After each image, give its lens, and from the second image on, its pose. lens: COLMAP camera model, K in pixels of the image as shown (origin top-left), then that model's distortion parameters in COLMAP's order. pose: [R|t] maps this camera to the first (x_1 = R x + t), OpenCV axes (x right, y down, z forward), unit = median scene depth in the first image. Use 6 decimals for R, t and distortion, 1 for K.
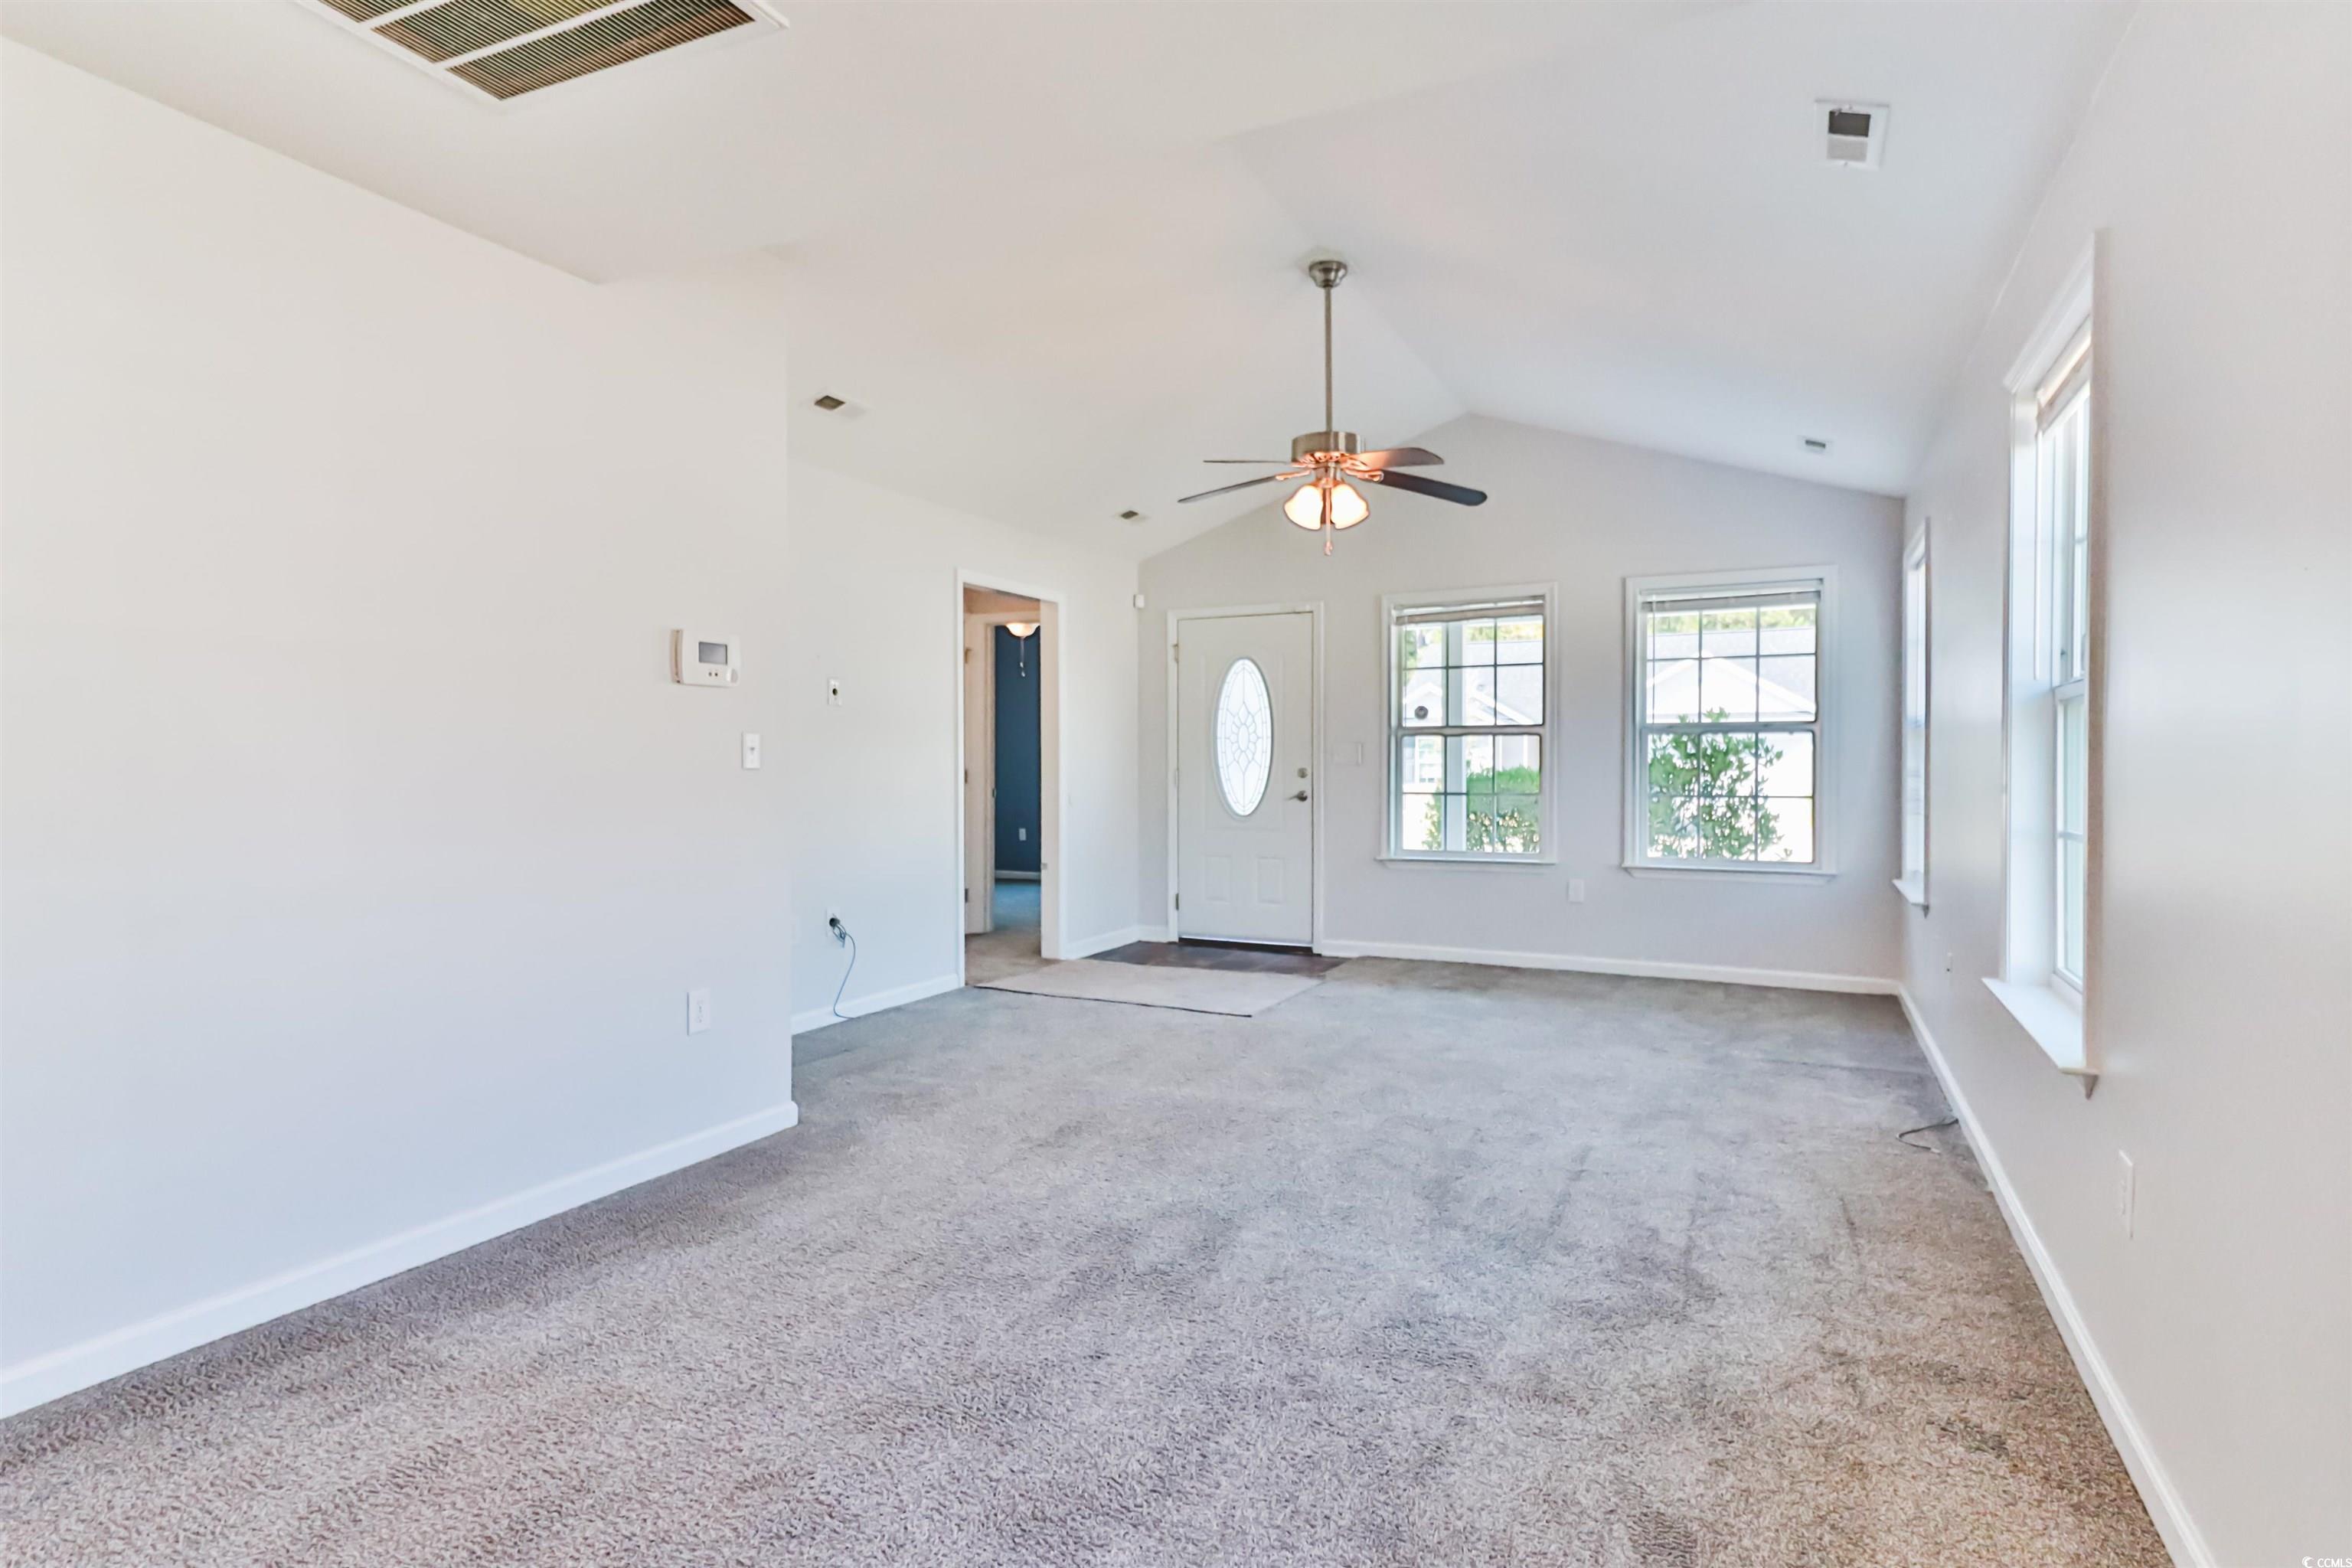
lens RADIAL K [[1206.1, 0, 1183.5], [0, 1206.1, 782.7], [0, 0, 1]] dist [0.028266, -0.000725]
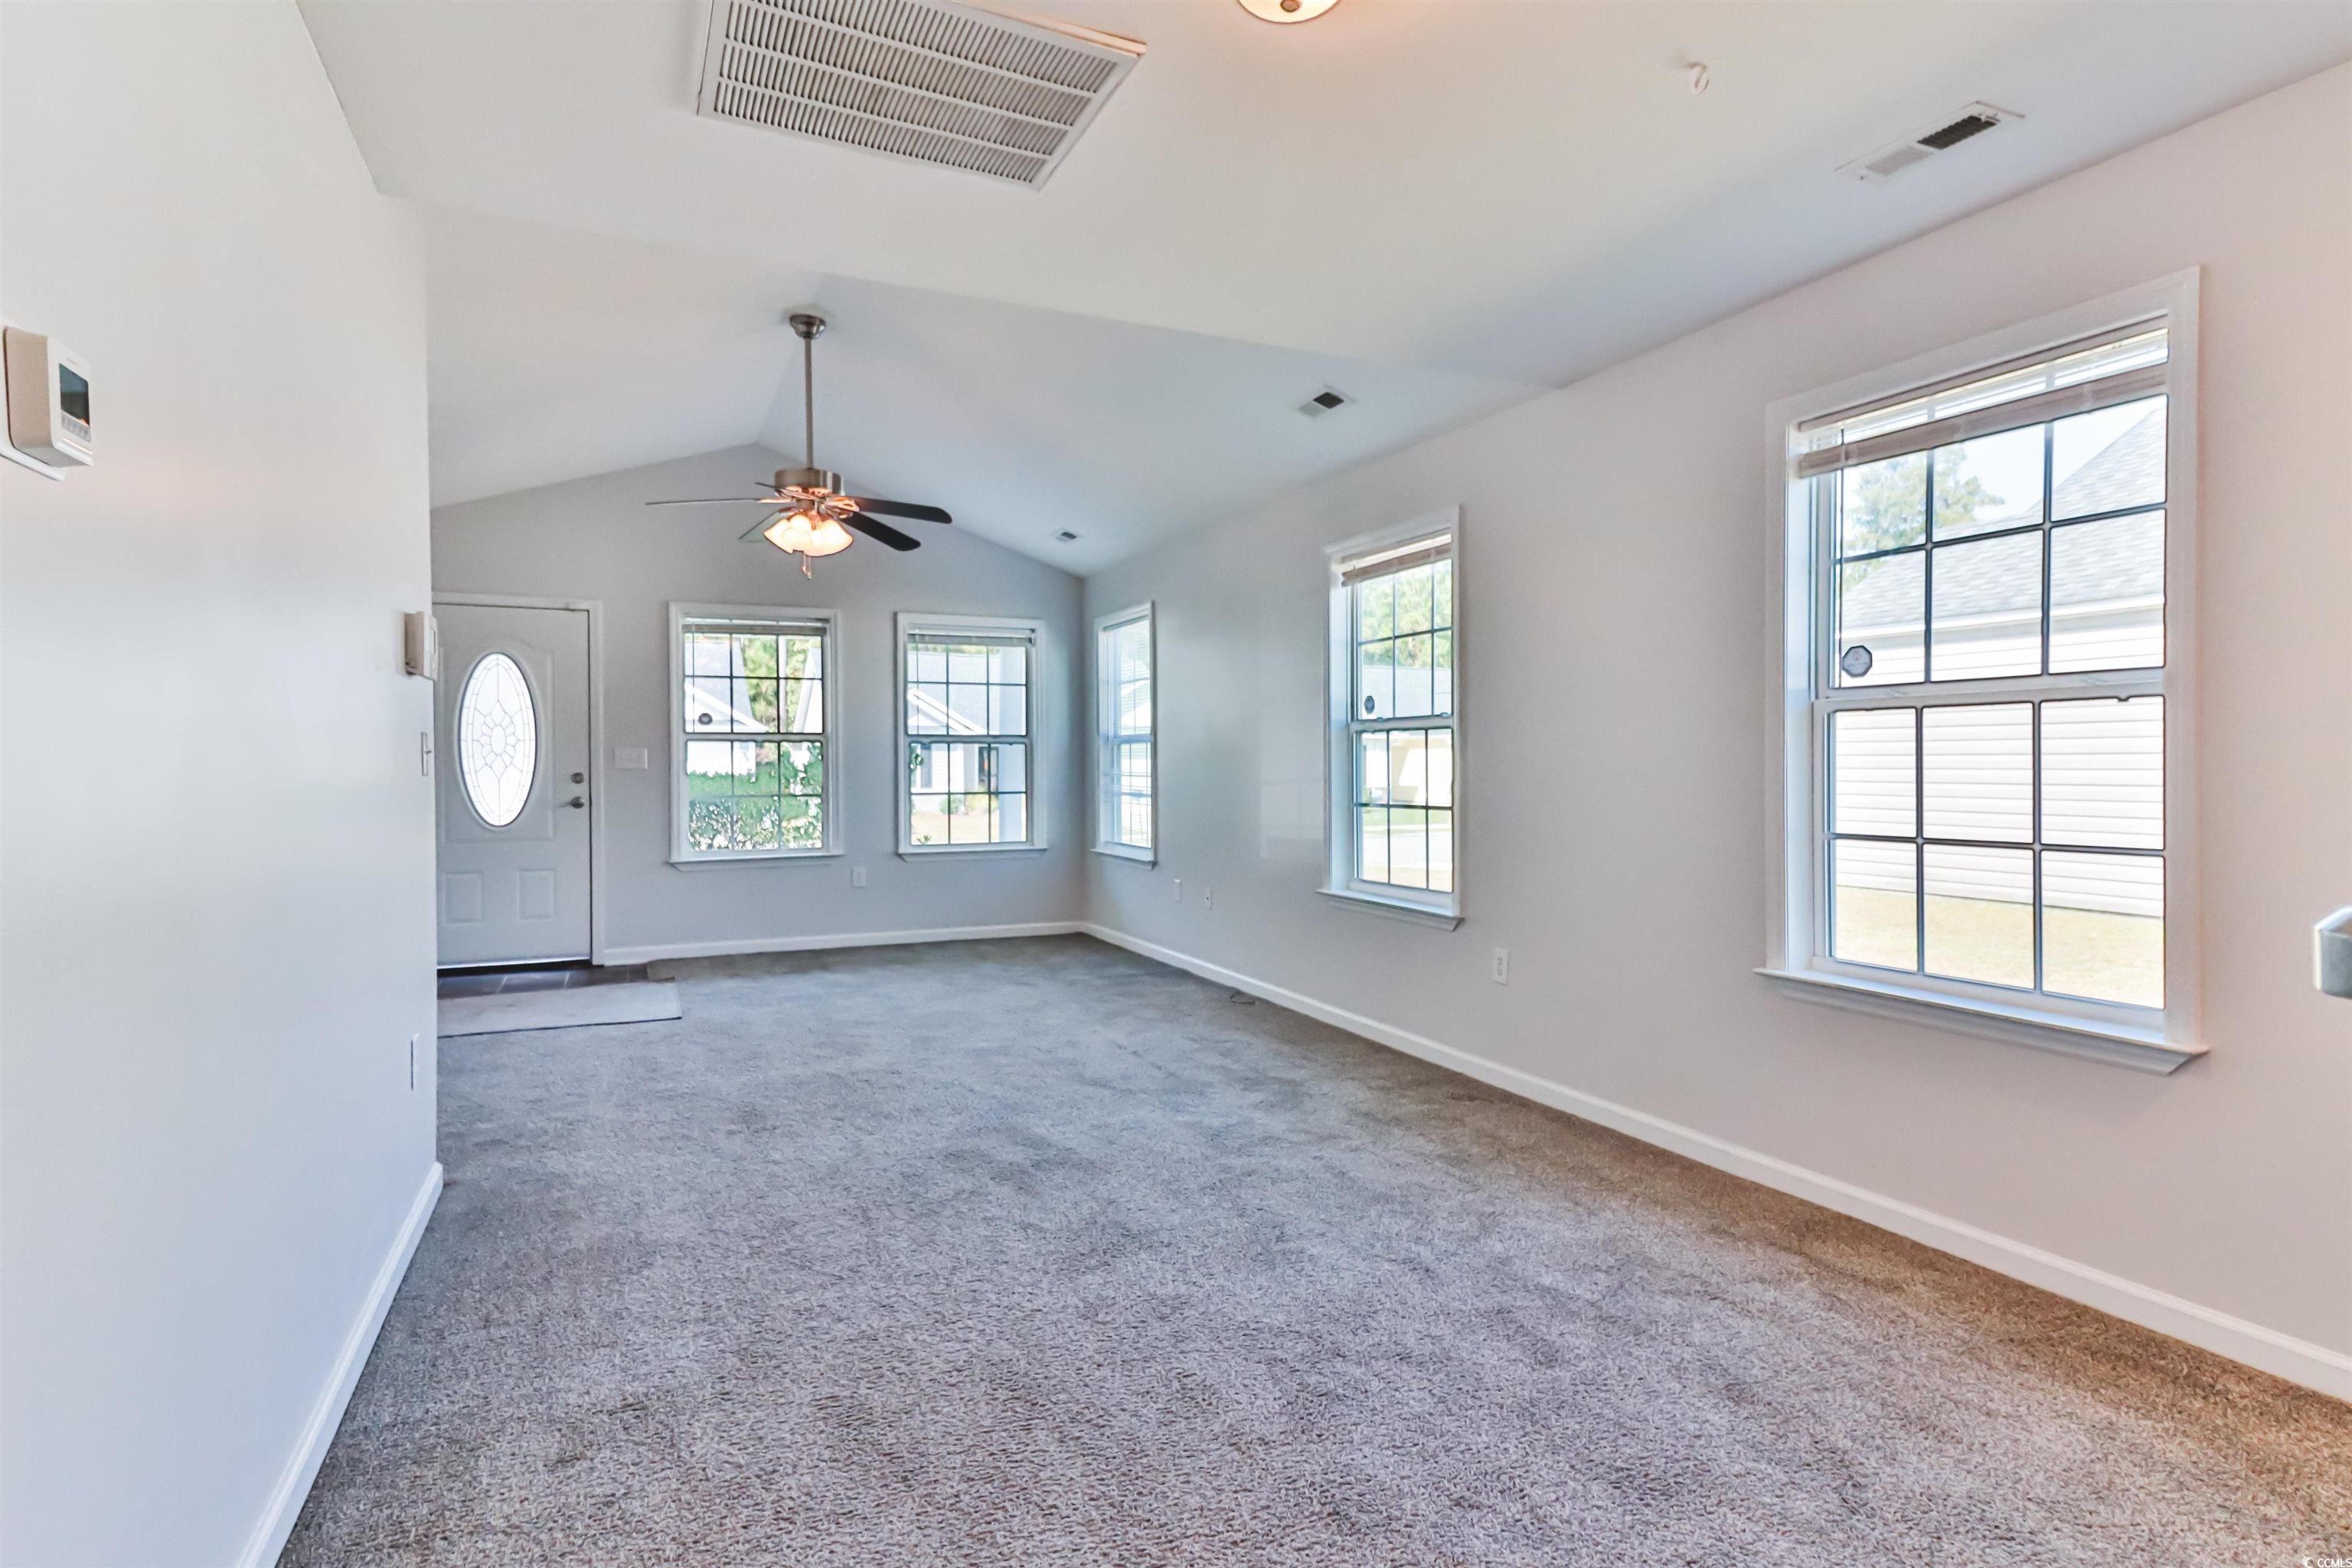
lens RADIAL K [[1206.1, 0, 1170.3], [0, 1206.1, 779.2], [0, 0, 1]] dist [0.028266, -0.000725]
pose [[0.643319, -0.010254, 0.765529, -0.677971], [0.016047, 0.999871, -0.000093, 0.000713], [-0.765430, 0.012345, 0.643401, 0.046458]]
